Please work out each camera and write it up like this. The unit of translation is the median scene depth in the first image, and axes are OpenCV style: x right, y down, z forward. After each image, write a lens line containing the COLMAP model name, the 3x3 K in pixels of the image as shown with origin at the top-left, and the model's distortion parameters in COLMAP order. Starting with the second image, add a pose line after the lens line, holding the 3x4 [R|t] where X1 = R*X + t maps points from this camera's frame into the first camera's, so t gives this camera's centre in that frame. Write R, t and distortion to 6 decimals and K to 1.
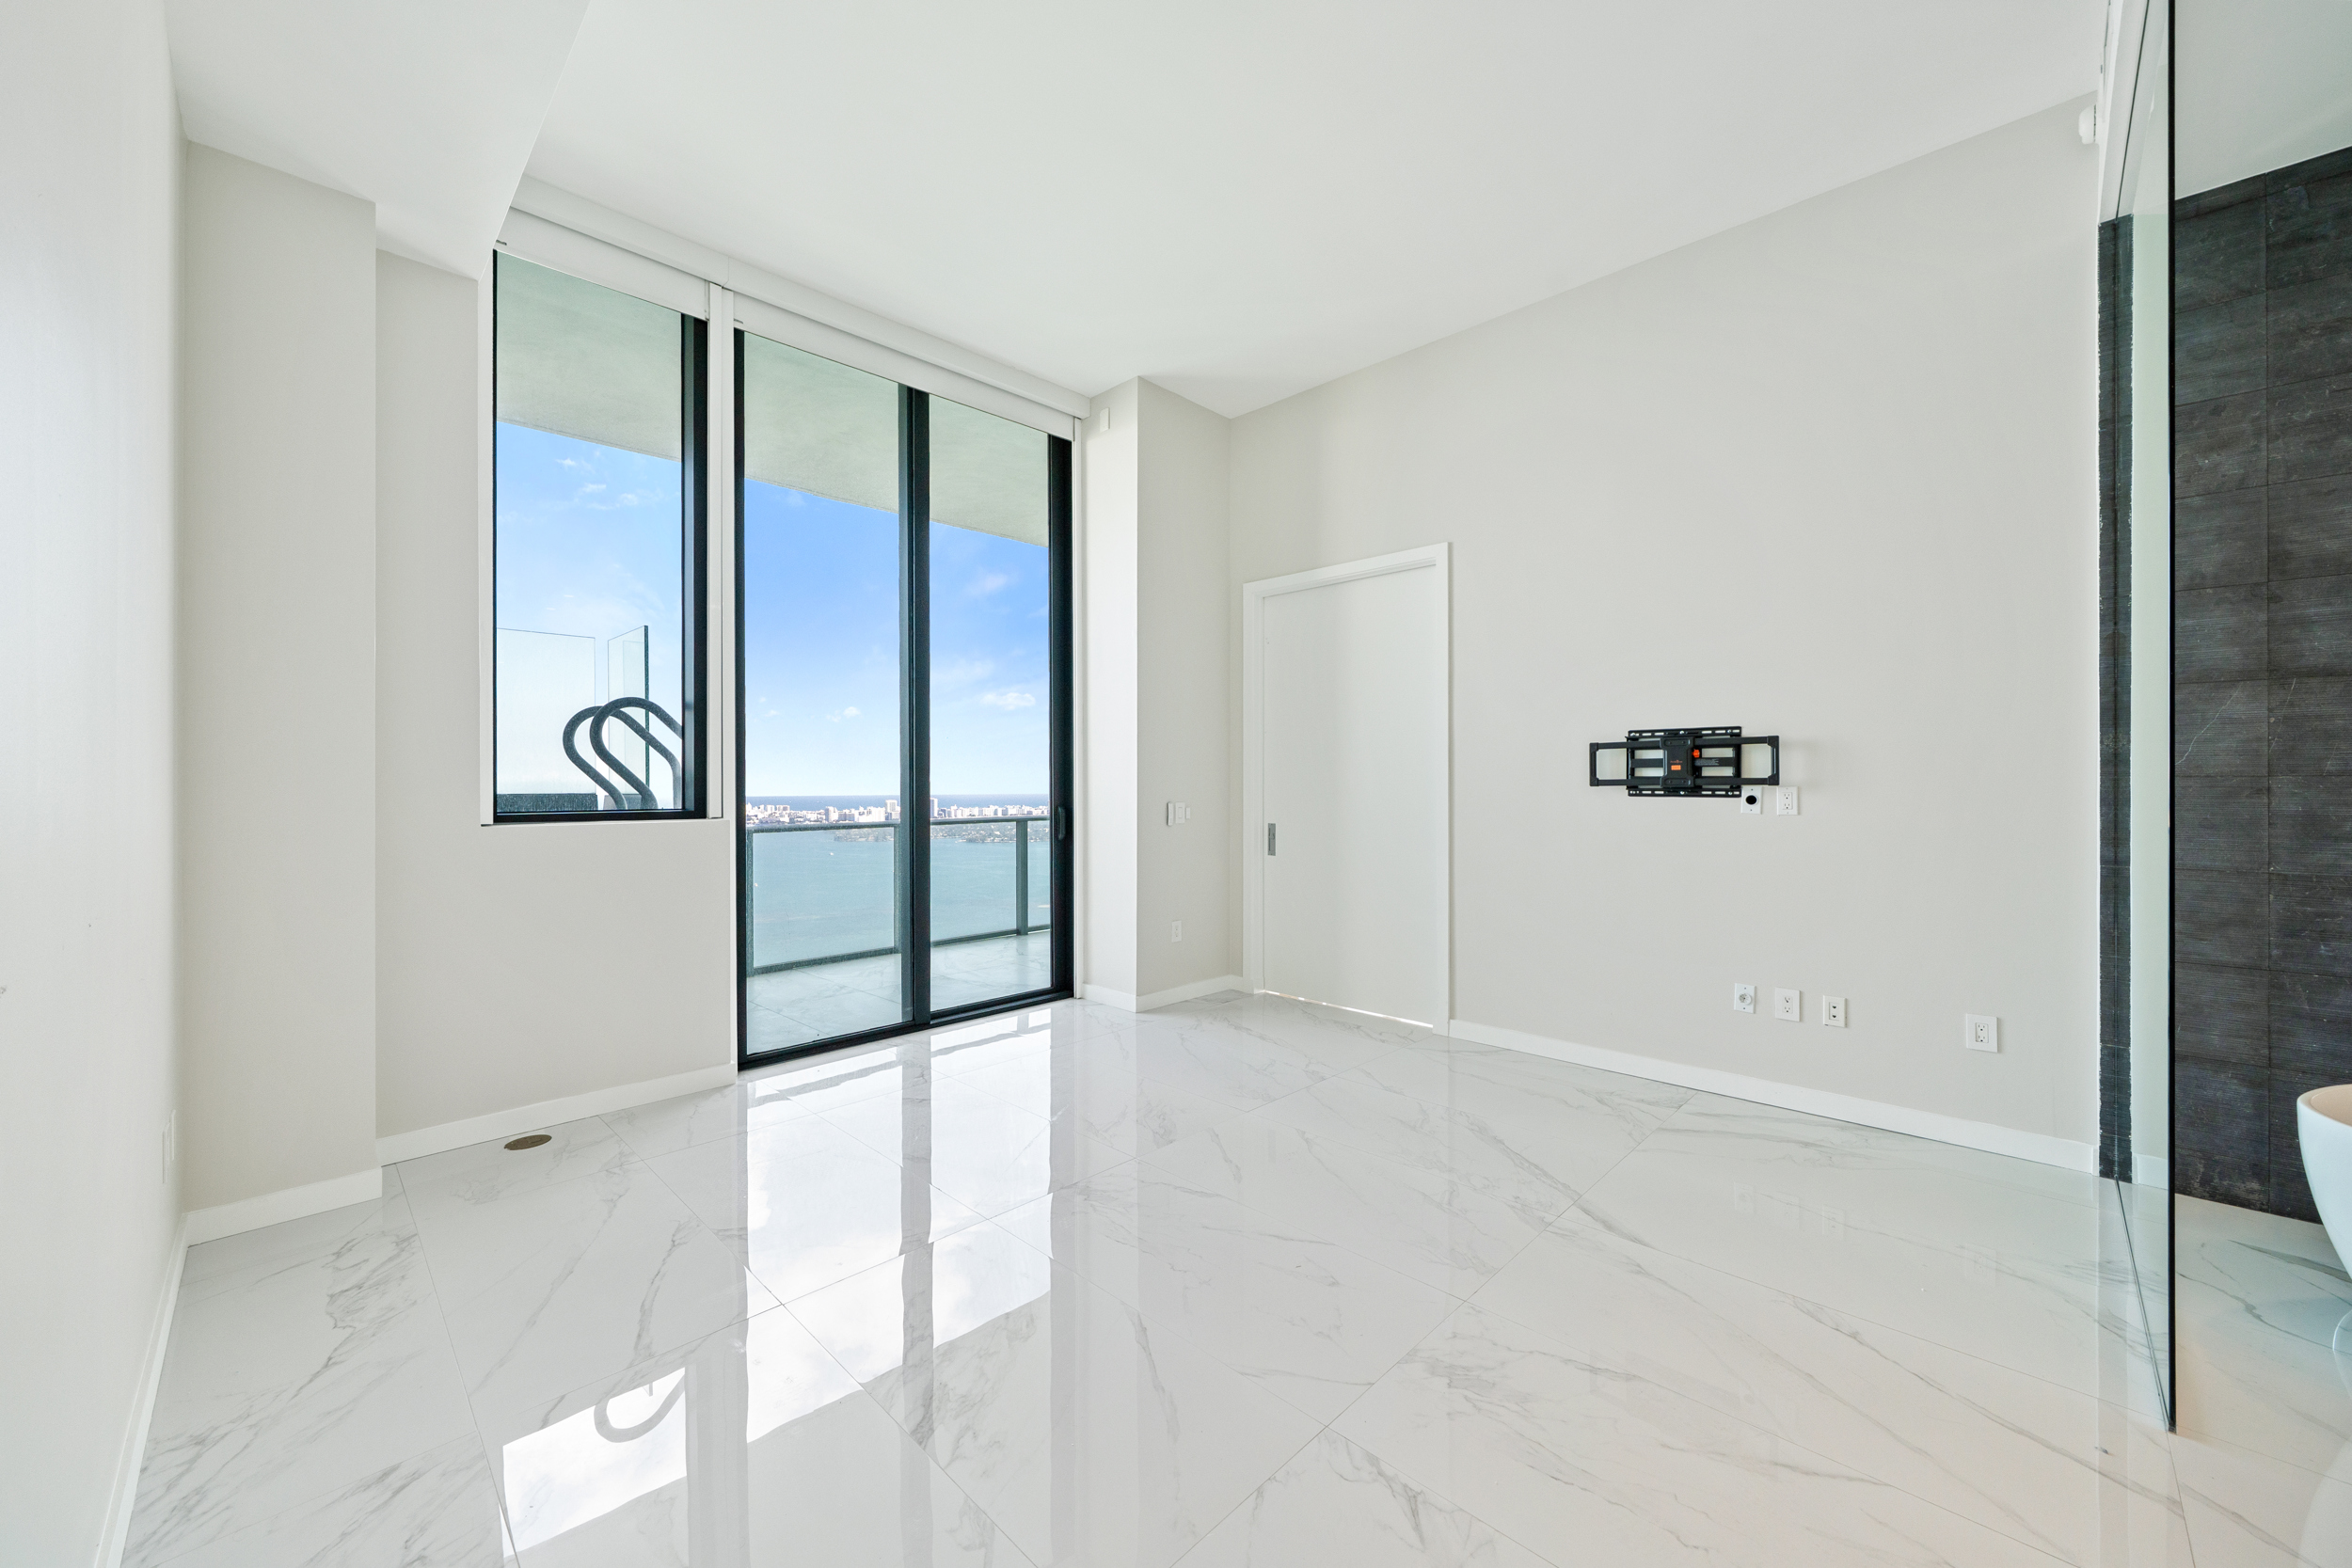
lens RADIAL K [[879.2, 0, 1168.8], [0, 879.2, 784.9], [0, 0, 1]] dist [-0.000730, -0.000036]
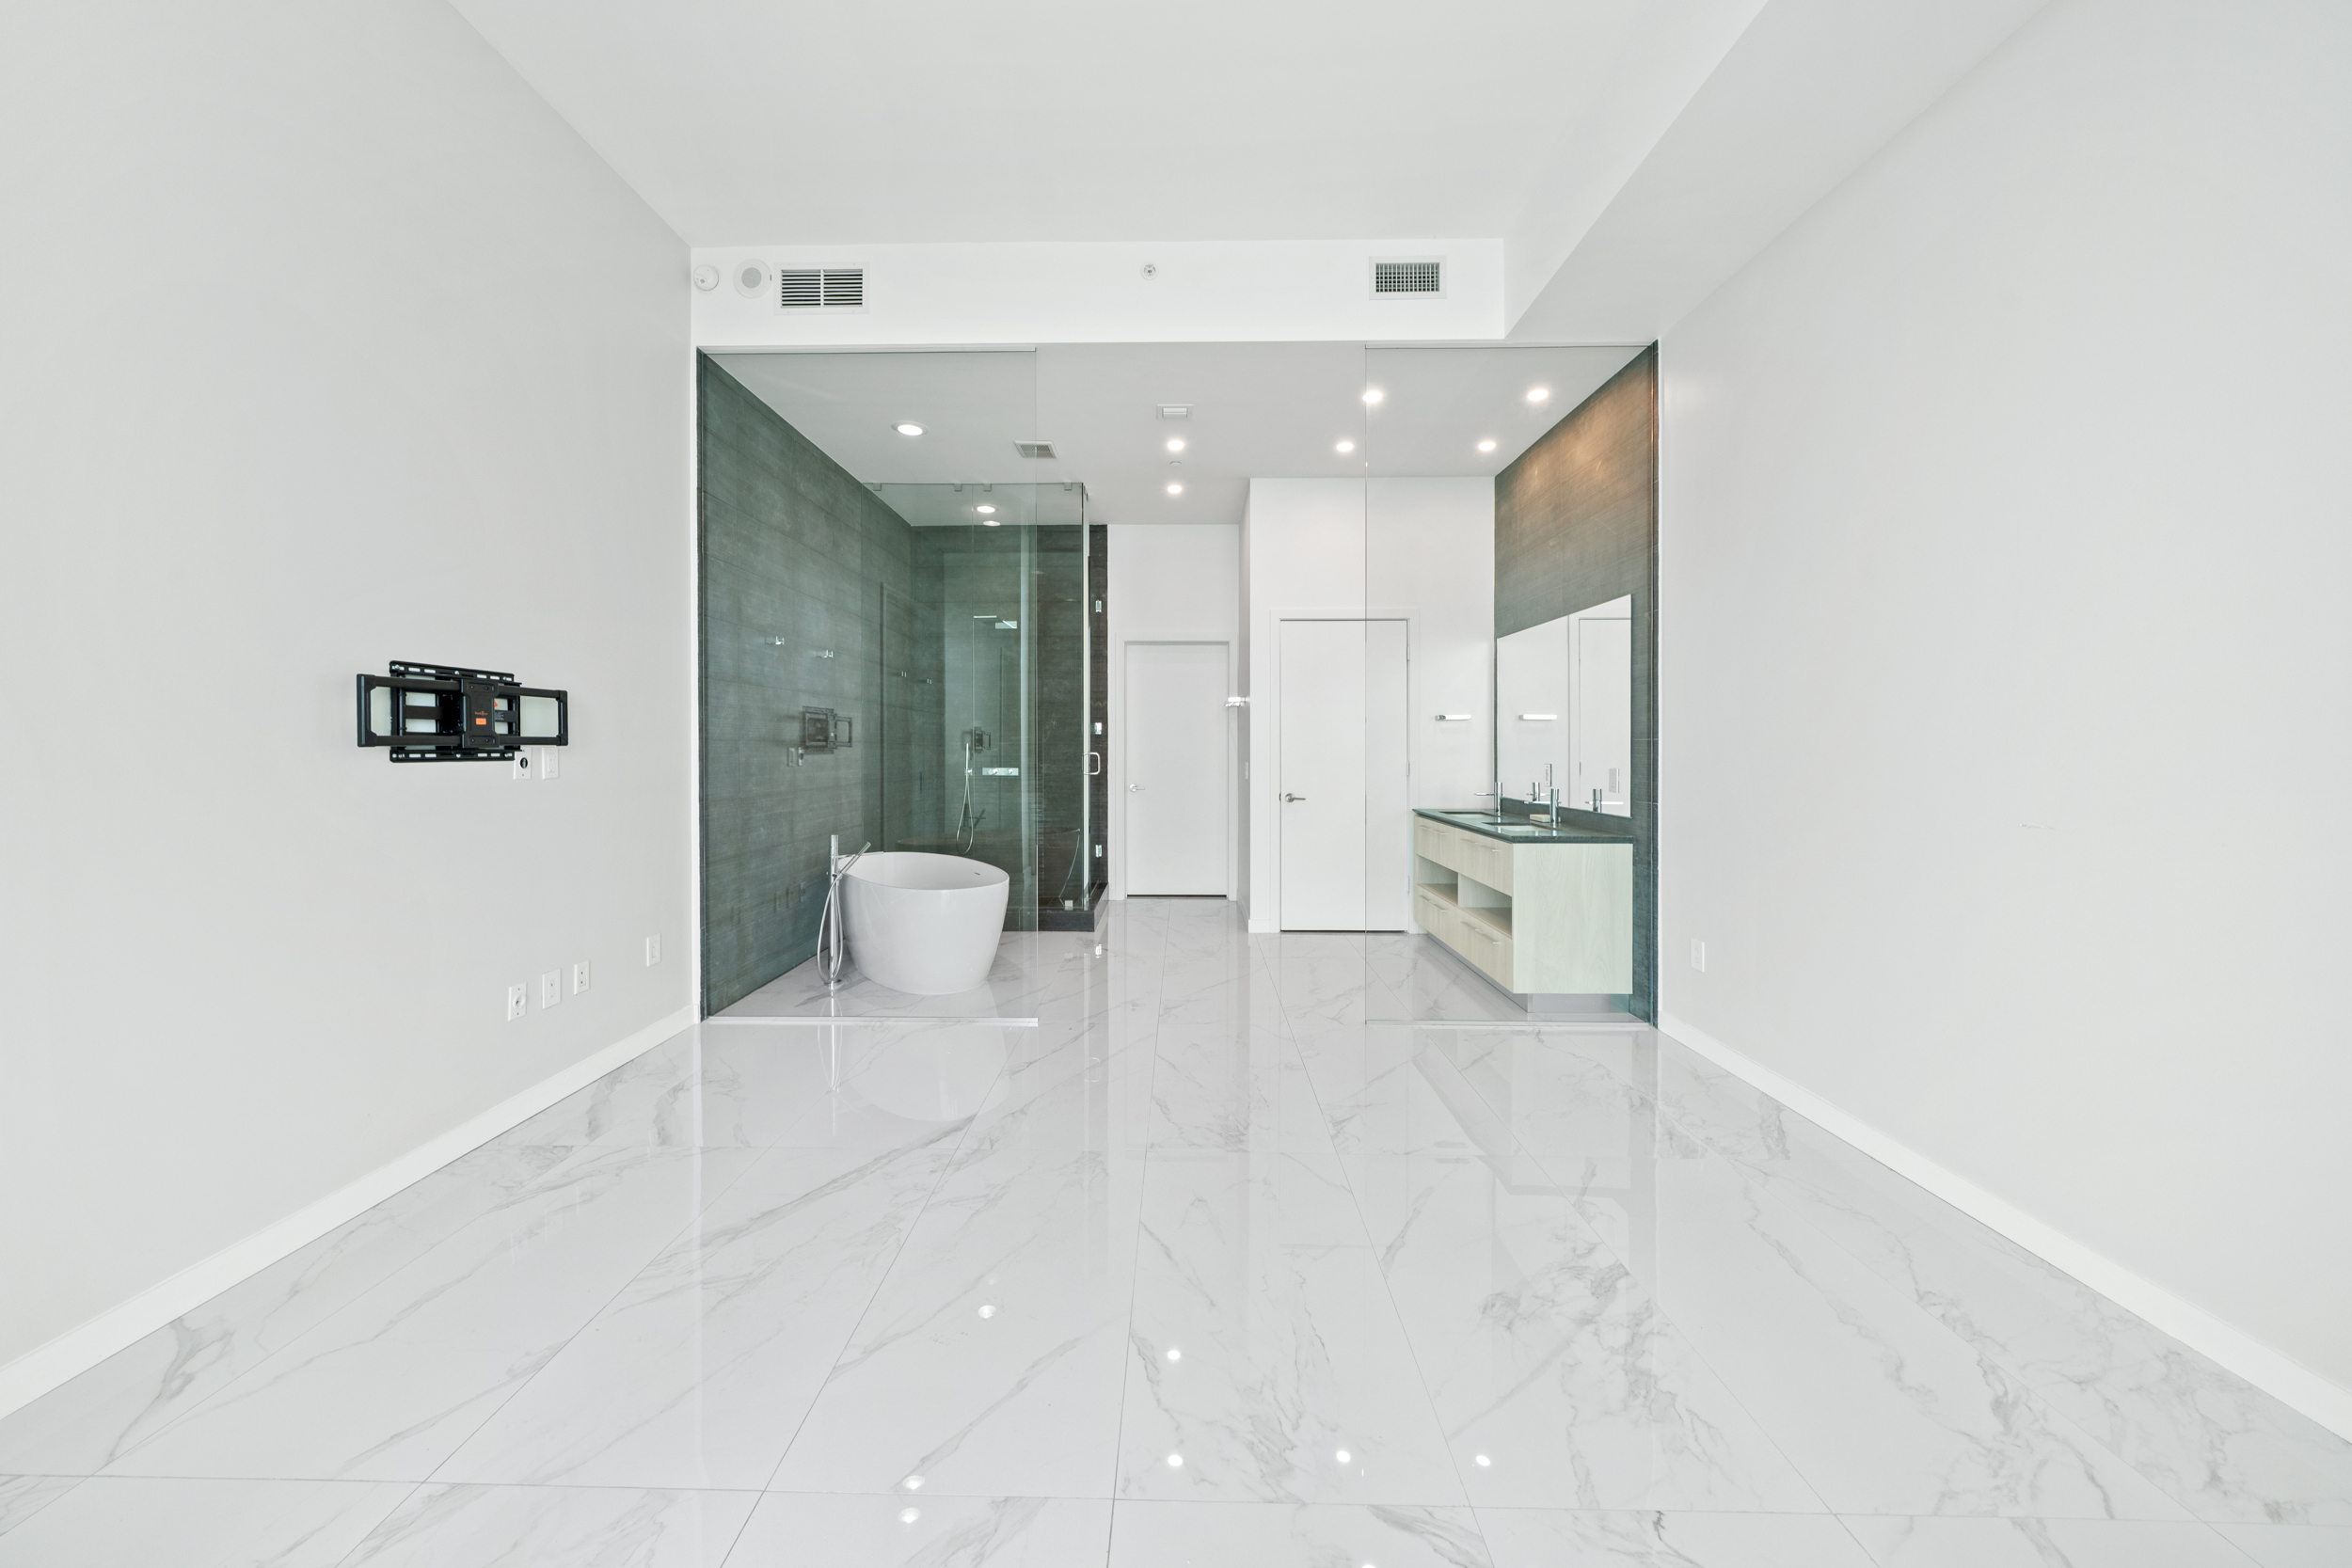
lens RADIAL K [[821.8, 0, 1161.2], [0, 821.8, 747.3], [0, 0, 1]] dist [-0.001916, -0.000141]
pose [[-0.682525, 0.000110, 0.730862, -0.440514], [0.000300, 1.000000, 0.000129, 0.003153], [-0.730862, 0.000307, -0.682525, 1.453068]]
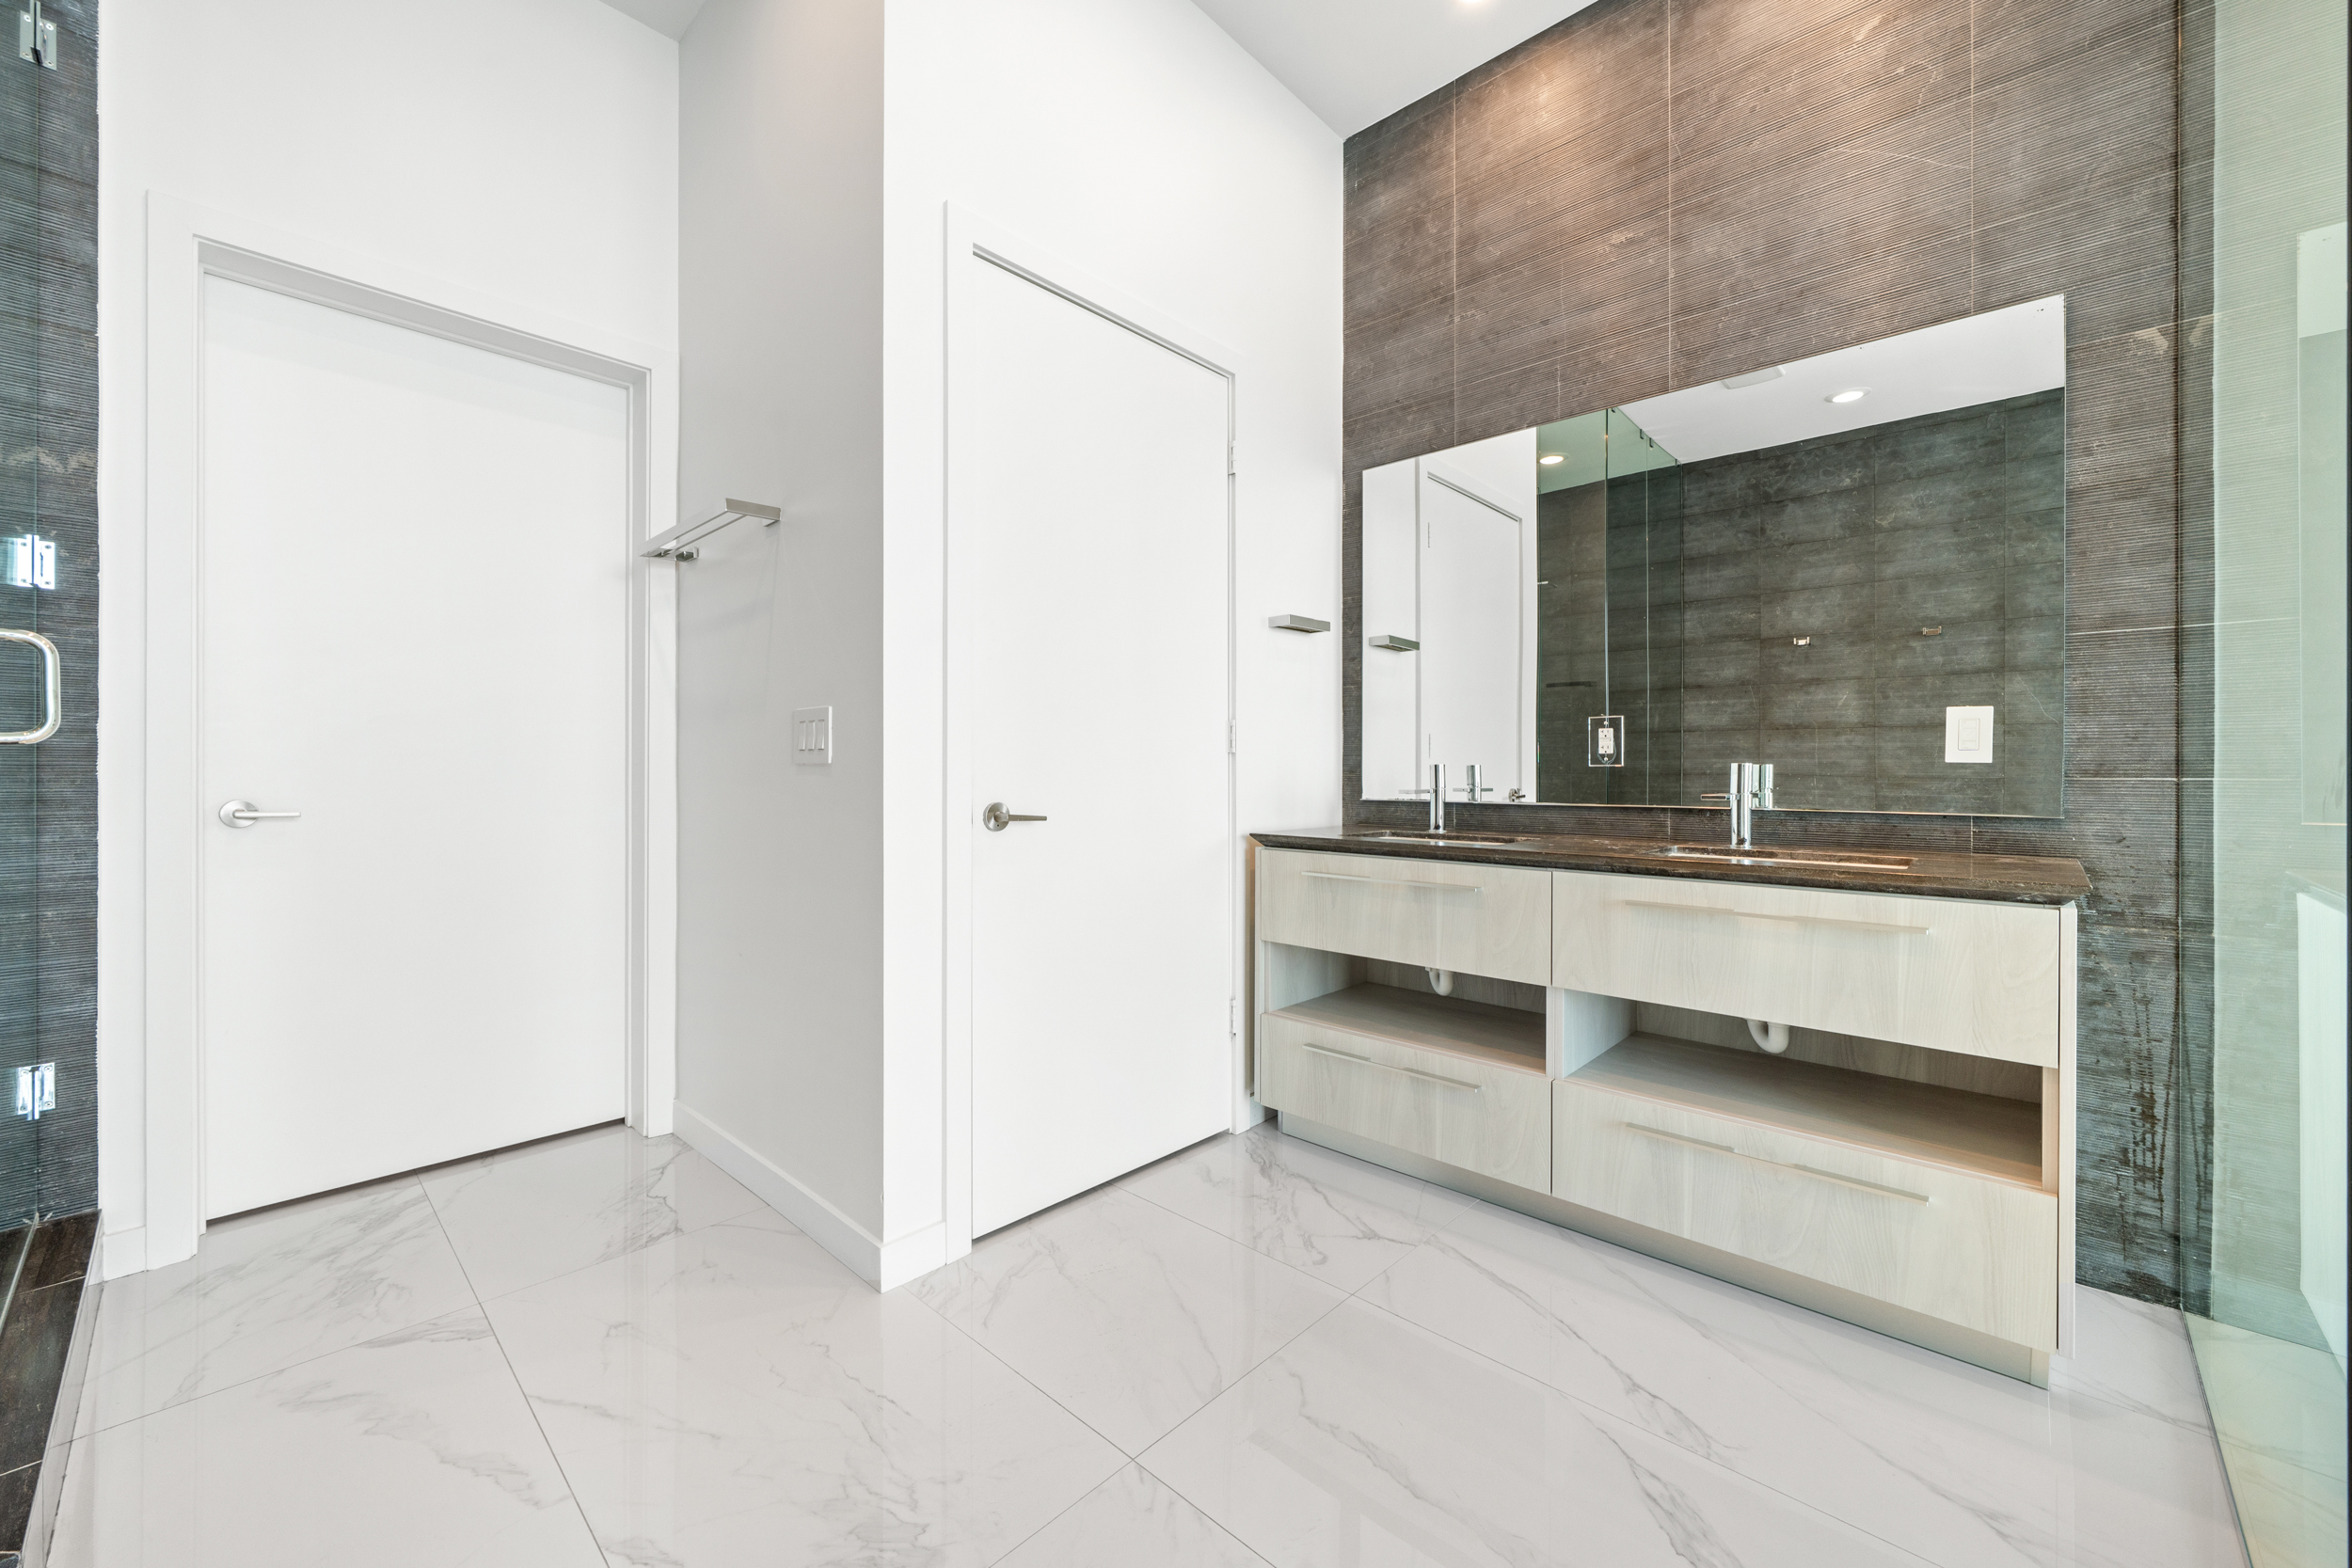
lens RADIAL K [[916.1, 0, 1160.5], [0, 916.1, 768.9], [0, 0, 1]] dist [-0.000929, -0.000089]
pose [[-0.999905, -0.002463, -0.013541, 0.739305], [-0.002440, 0.999995, -0.001774, 0.093241], [0.013545, -0.001740, -0.999907, 0.536030]]
